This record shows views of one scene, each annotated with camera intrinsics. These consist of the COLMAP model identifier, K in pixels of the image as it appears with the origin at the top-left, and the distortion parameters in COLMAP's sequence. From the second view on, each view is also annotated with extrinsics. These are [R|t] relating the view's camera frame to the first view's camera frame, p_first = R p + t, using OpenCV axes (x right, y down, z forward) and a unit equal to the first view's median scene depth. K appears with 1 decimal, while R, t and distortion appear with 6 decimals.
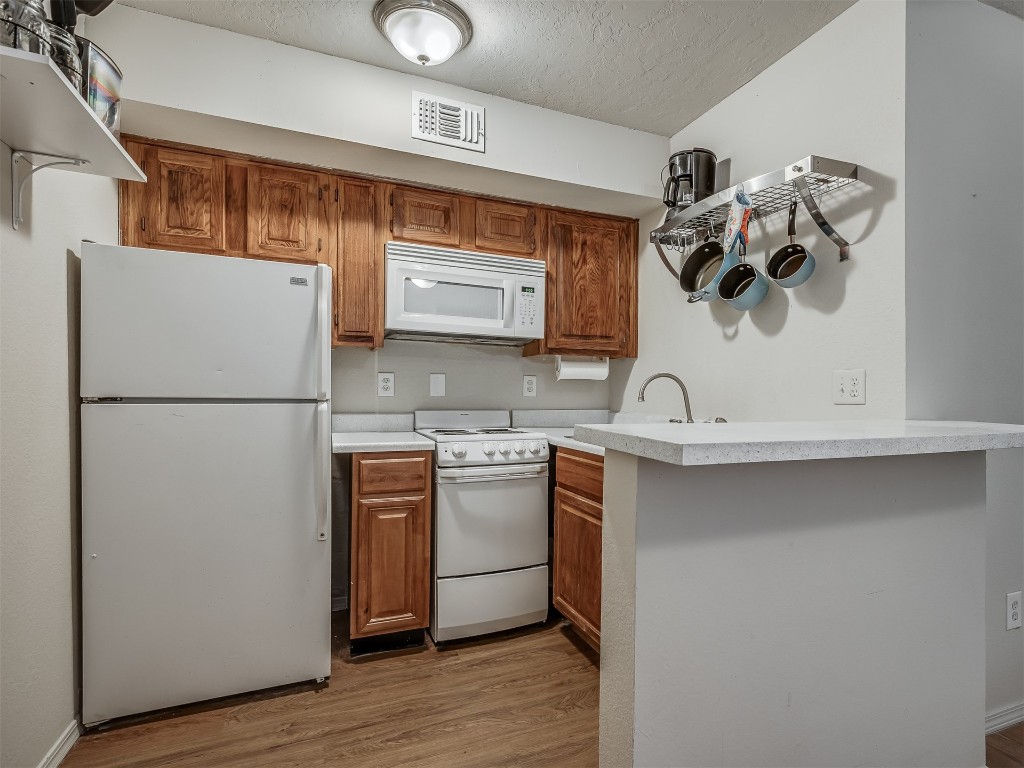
lens RADIAL K [[542.4, 0, 592.4], [0, 542.4, 400.6], [0, 0, 1]] dist [0.003970, -0.006442]
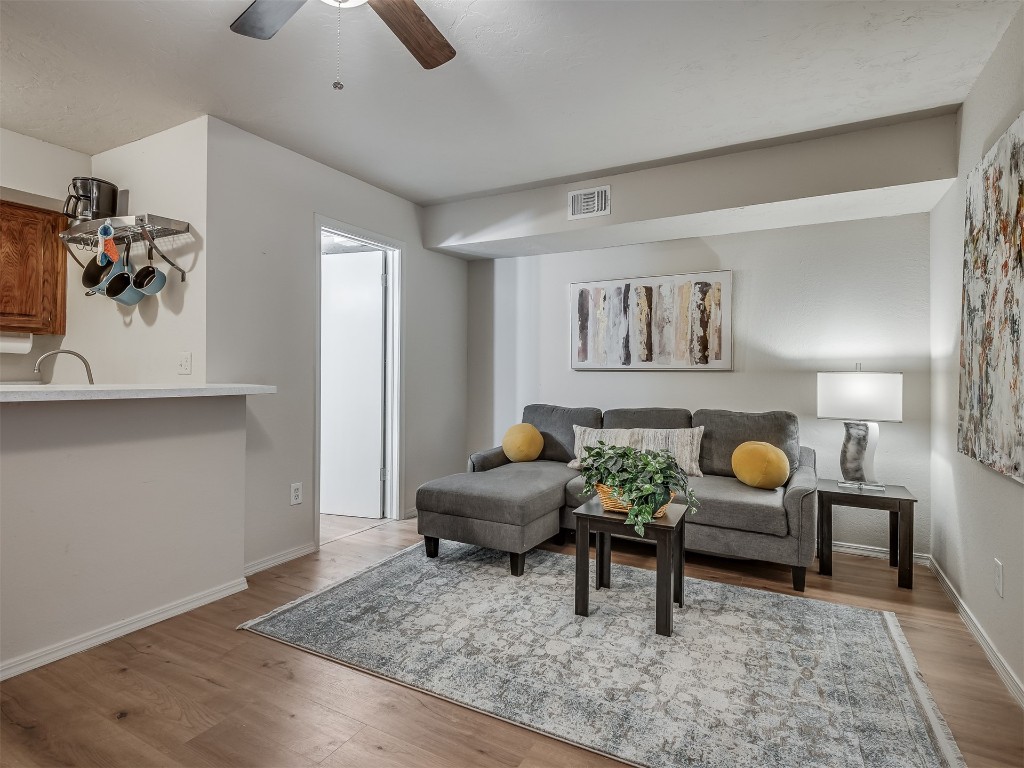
lens RADIAL K [[527.3, 0, 506.3], [0, 527.3, 368.0], [0, 0, 1]] dist [0.015634, -0.006580]
pose [[0.820951, 0.010905, 0.570895, 0.256158], [-0.002550, 0.999878, -0.015432, 0.007254], [-0.570993, 0.011213, 0.820878, -0.552938]]
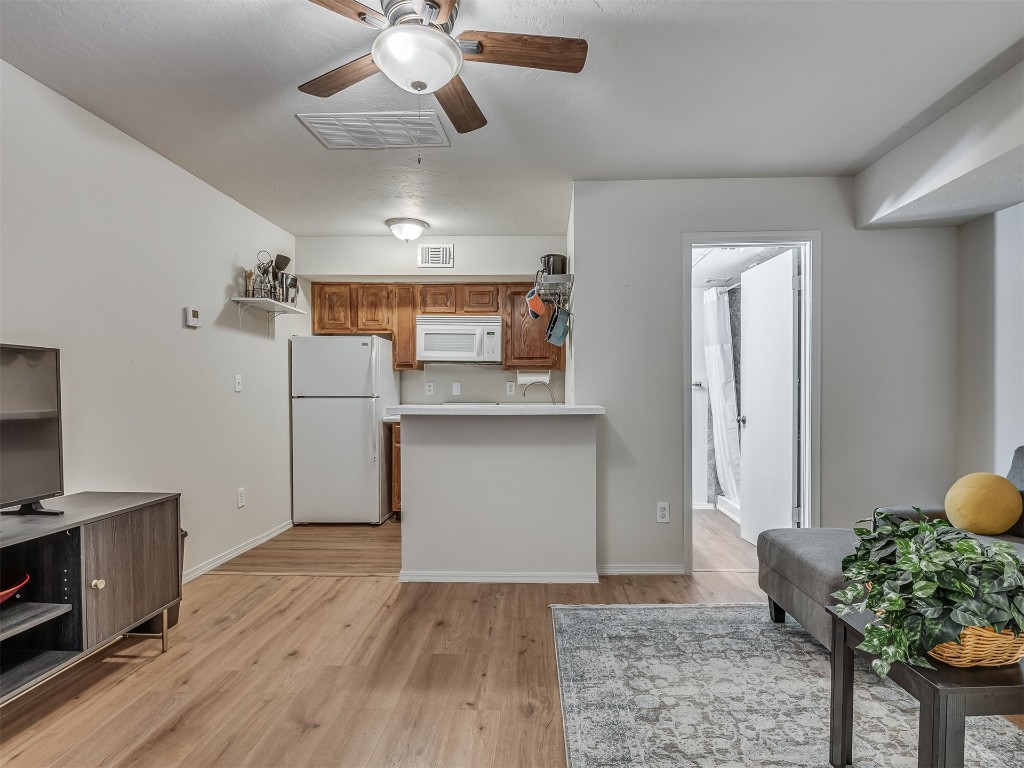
lens RADIAL K [[542.4, 0, 539.6], [0, 542.4, 405.5], [0, 0, 1]] dist [0.003970, -0.006442]
pose [[0.893523, 0.003603, -0.449003, 0.896272], [0.001825, 0.999930, 0.011656, 0.008664], [0.449014, -0.011234, 0.893454, -0.553348]]
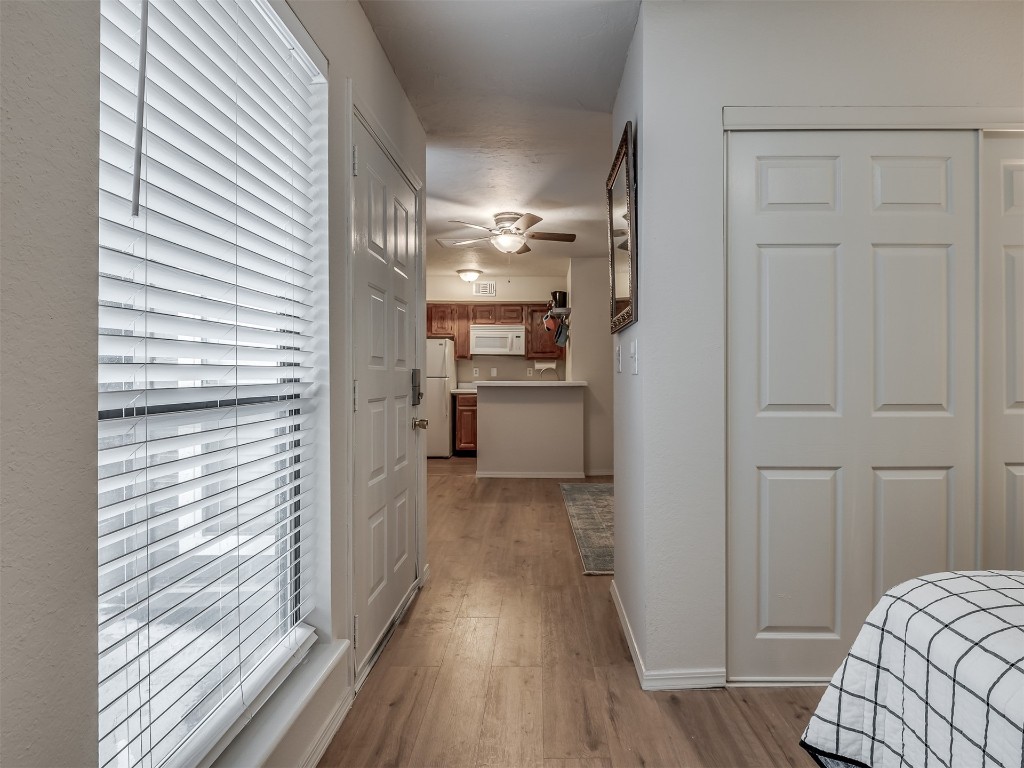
lens RADIAL K [[542.4, 0, 538.0], [0, 542.4, 373.7], [0, 0, 1]] dist [0.003970, -0.006442]
pose [[0.893565, -0.009728, -0.448828, 1.323865], [0.001951, 0.999840, -0.017788, 0.033378], [0.448929, 0.015019, 0.893441, -1.545416]]
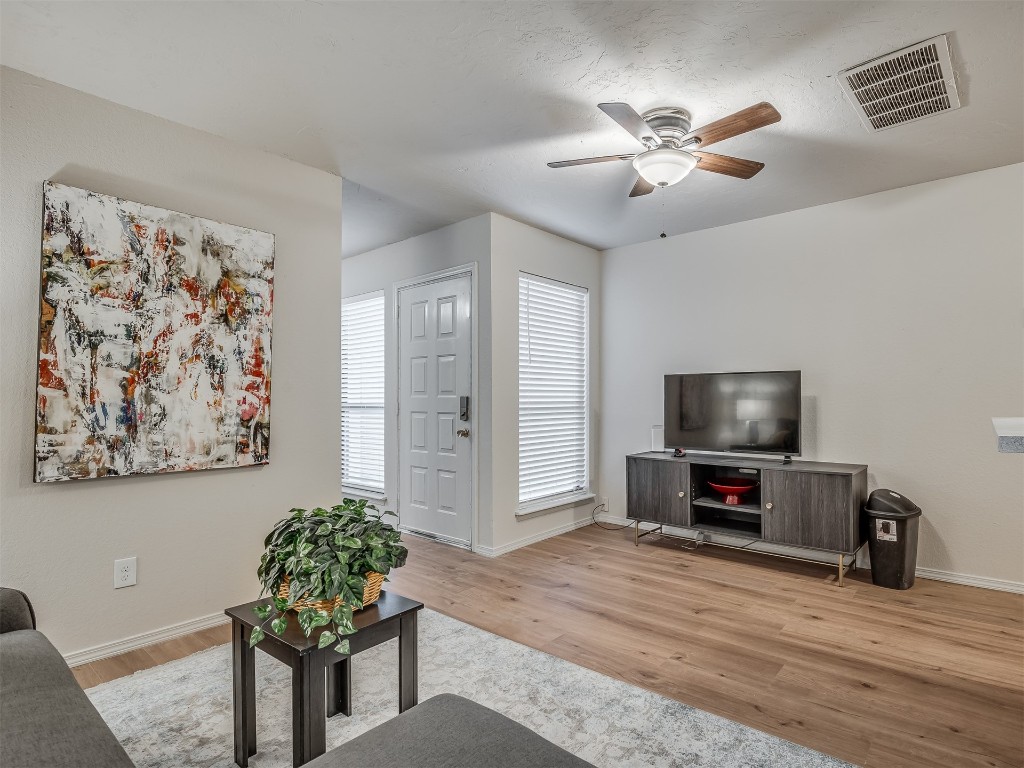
lens RADIAL K [[542.4, 0, 556.4], [0, 542.4, 394.9], [0, 0, 1]] dist [0.003970, -0.006442]
pose [[-0.903219, -0.004688, -0.429154, 1.055378], [-0.007571, 0.999959, 0.005011, -0.010115], [0.429113, 0.007775, -0.903217, 0.857755]]
